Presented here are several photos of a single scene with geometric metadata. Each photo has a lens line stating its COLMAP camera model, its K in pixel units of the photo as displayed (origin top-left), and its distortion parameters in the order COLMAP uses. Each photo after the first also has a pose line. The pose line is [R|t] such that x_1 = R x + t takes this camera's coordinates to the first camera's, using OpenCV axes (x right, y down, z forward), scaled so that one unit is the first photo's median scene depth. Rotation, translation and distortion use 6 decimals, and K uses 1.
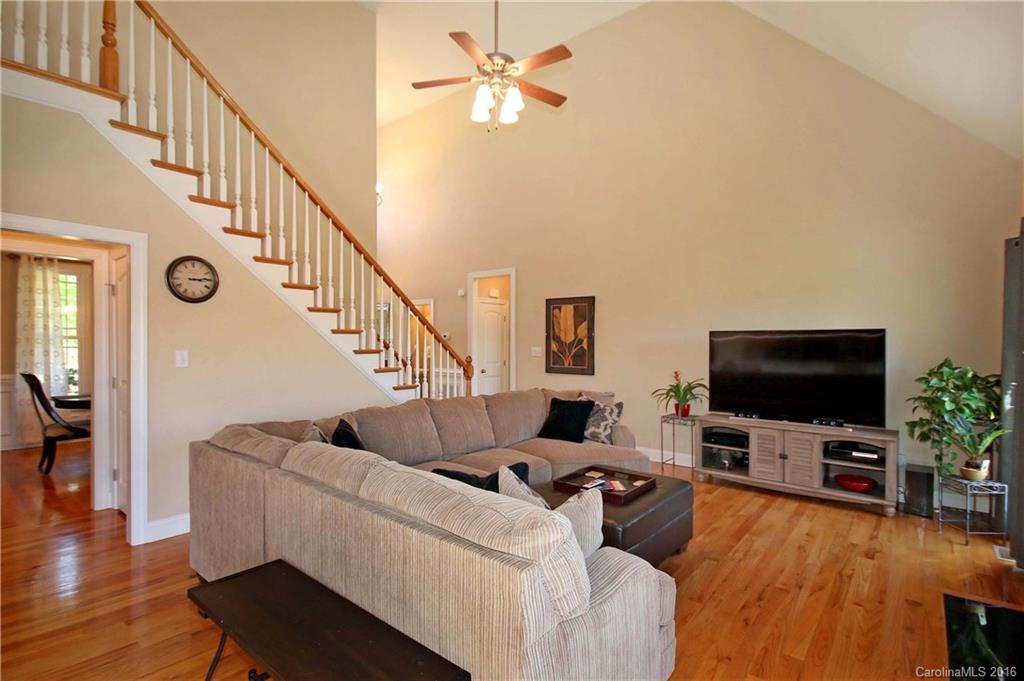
lens RADIAL K [[504.5, 0, 512.0], [0, 504.5, 340.5], [0, 0, 1]] dist [0.001528, 0.000020]
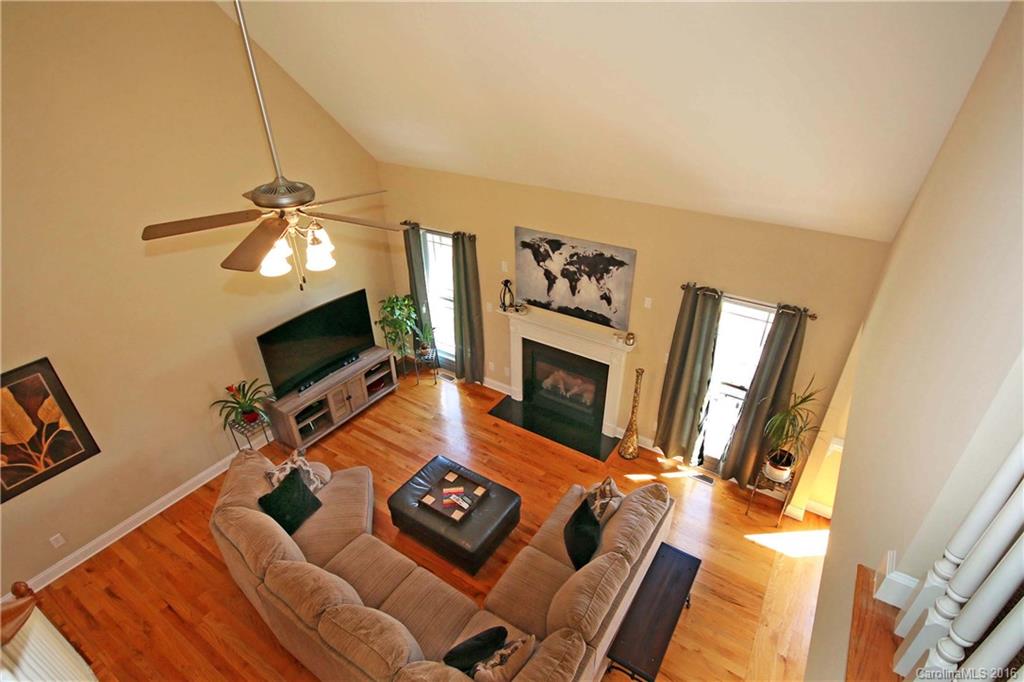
lens RADIAL K [[504.5, 0, 512.0], [0, 504.5, 341.0], [0, 0, 1]] dist [0.001528, 0.000020]
pose [[-0.102819, -0.510670, 0.853607, -0.574791], [-0.001072, 0.858212, 0.513295, -0.579537], [-0.994699, 0.051861, -0.088788, 0.634908]]
